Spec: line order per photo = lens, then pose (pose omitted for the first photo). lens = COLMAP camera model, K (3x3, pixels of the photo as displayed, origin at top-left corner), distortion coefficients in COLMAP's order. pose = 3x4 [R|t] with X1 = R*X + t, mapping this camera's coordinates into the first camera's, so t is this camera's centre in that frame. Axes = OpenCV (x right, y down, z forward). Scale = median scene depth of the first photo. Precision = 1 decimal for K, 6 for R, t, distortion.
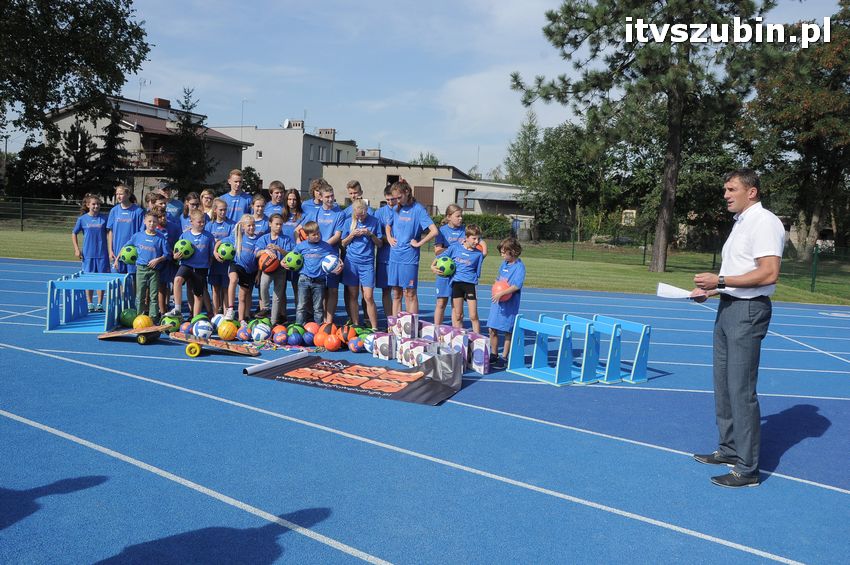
lens RADIAL K [[701.8, 0, 417.5], [0, 701.8, 296.4], [0, 0, 1]] dist [-0.093307, 0.016951]
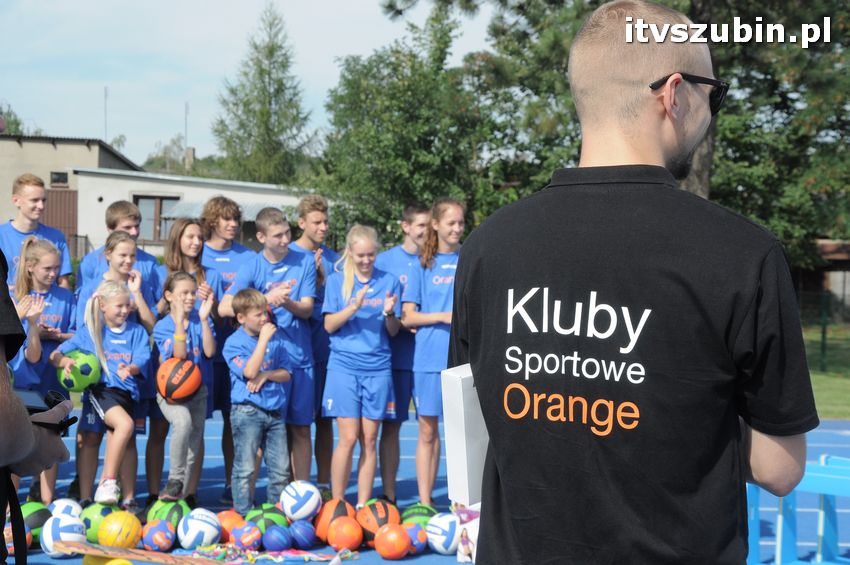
lens RADIAL K [[1682.7, 0, 427.0], [0, 1682.7, 284.3], [0, 0, 1]] dist [0.478673, 0.000000]
pose [[0.959549, -0.022079, 0.280675, -0.427963], [0.048953, 0.994819, -0.089101, -0.001309], [-0.277254, 0.099237, 0.955658, -0.159345]]
